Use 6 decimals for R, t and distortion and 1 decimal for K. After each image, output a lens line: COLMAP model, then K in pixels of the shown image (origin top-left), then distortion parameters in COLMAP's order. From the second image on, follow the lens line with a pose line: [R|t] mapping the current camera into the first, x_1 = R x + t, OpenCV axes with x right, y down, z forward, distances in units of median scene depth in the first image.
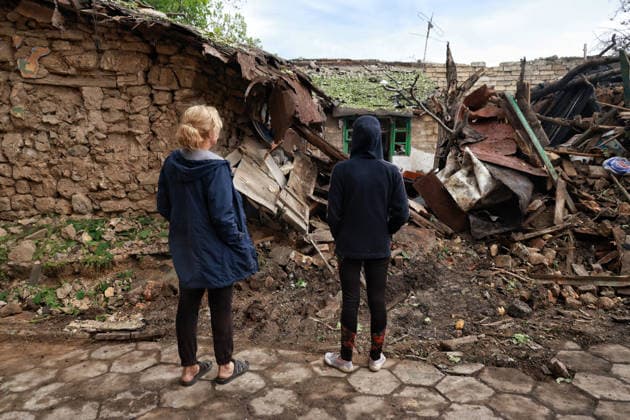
lens RADIAL K [[442.4, 0, 315.0], [0, 442.4, 210.0], [0, 0, 1]] dist [0.004737, 0.000792]
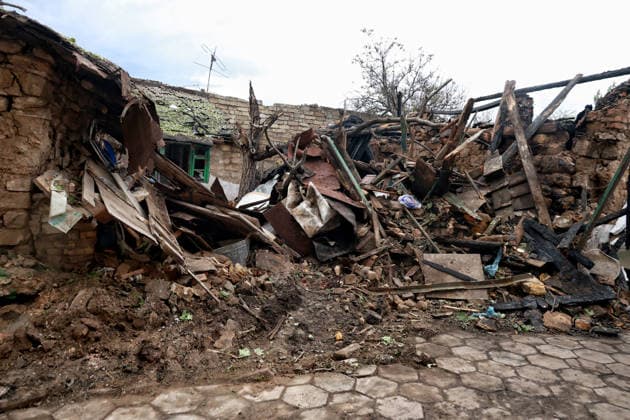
lens RADIAL K [[442.4, 0, 315.0], [0, 442.4, 210.0], [0, 0, 1]] dist [0.004737, 0.000792]
pose [[0.852595, 0.014950, 0.522358, -0.267613], [0.014398, 0.998539, -0.052079, -0.009627], [-0.522374, 0.051923, 0.851134, 0.020975]]
